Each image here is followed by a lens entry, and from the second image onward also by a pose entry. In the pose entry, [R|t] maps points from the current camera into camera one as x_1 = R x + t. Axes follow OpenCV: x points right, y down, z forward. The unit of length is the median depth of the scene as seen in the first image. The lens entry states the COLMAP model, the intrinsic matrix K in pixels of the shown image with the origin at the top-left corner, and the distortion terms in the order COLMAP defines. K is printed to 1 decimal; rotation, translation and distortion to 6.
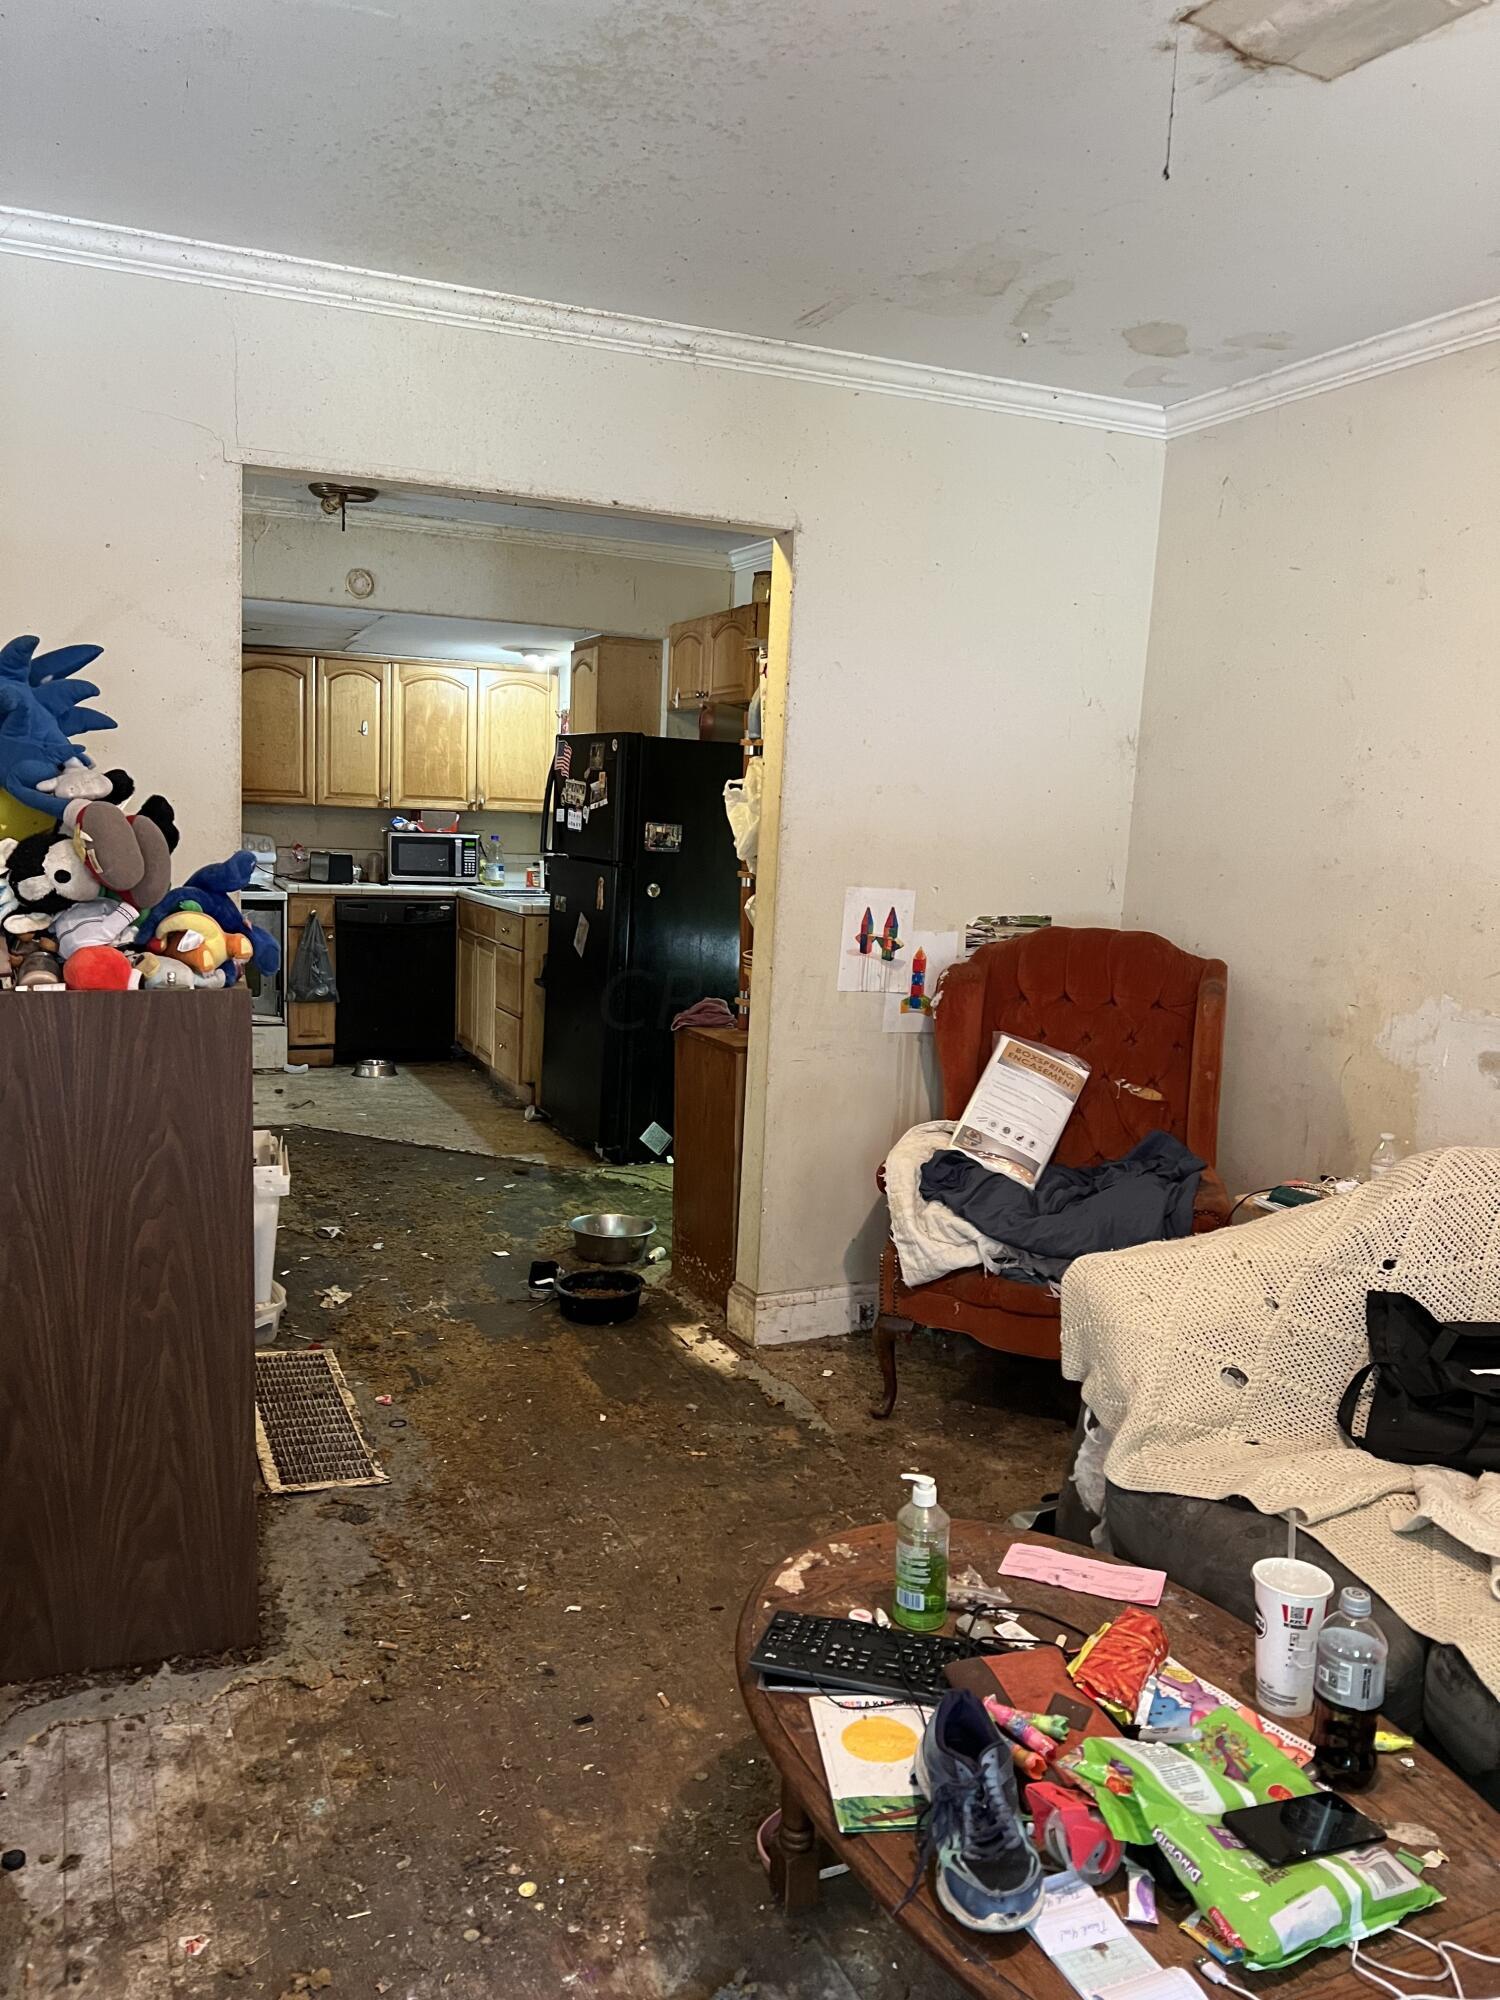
lens RADIAL K [[1529.5, 0, 750.0], [0, 1529.5, 1000.0], [0, 0, 1]] dist [0.115195, -0.294198]
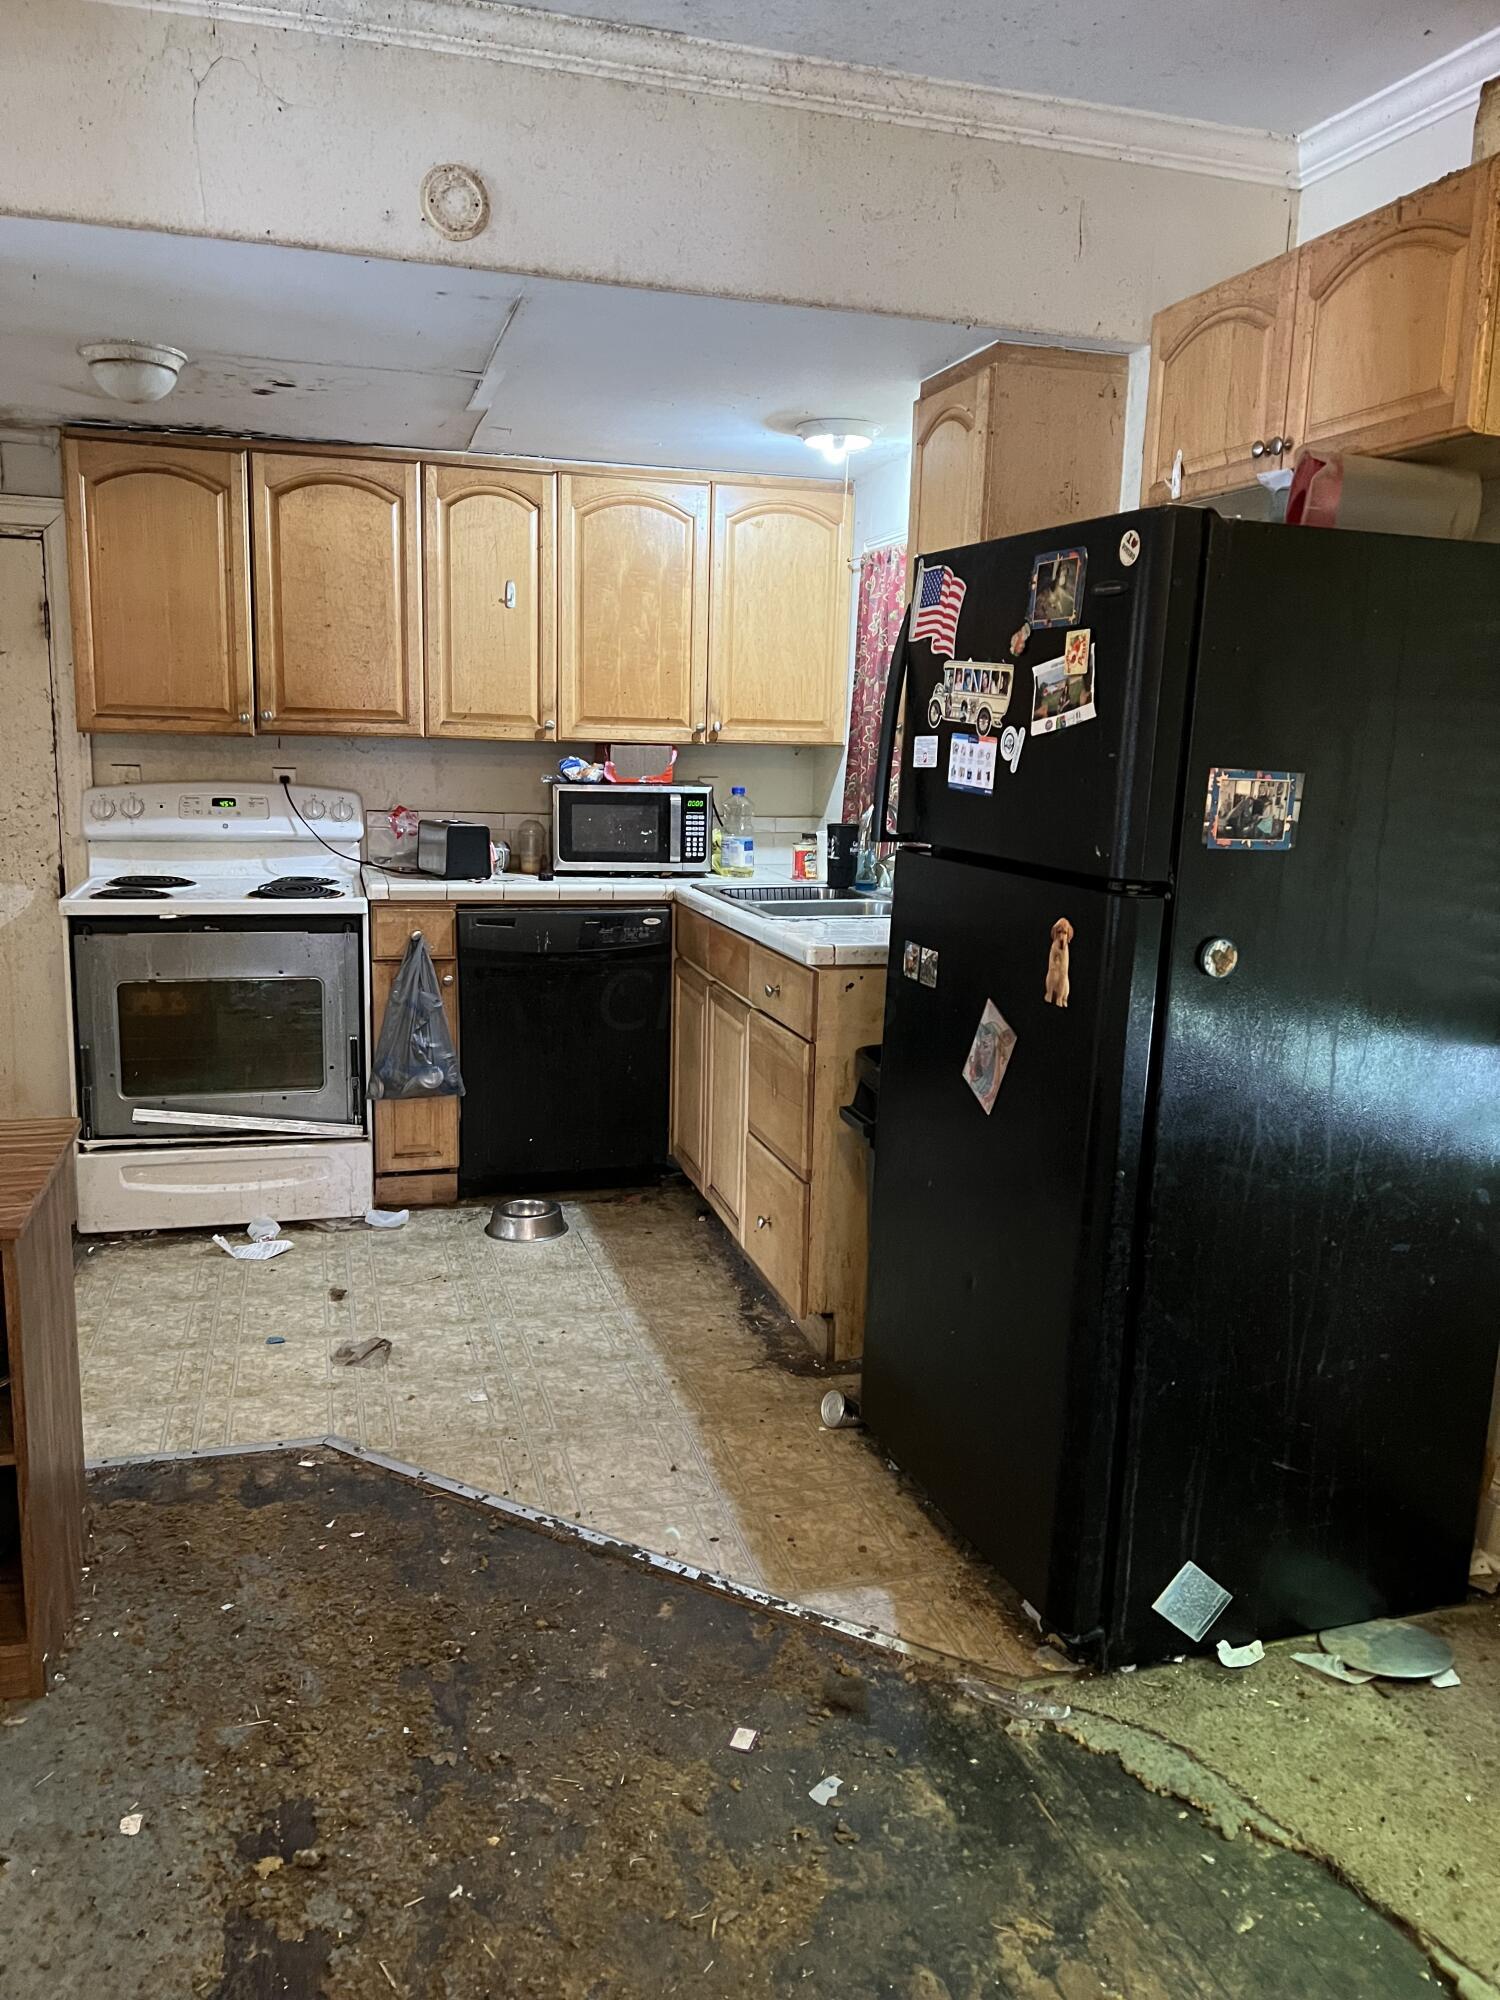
lens RADIAL K [[1529.5, 0, 750.0], [0, 1529.5, 1000.0], [0, 0, 1]] dist [0.115195, -0.294198]
pose [[0.991270, 0.009786, -0.131483, -0.095362], [-0.003812, 0.998952, 0.045613, -0.059778], [0.131791, -0.044714, 0.990269, 0.480807]]
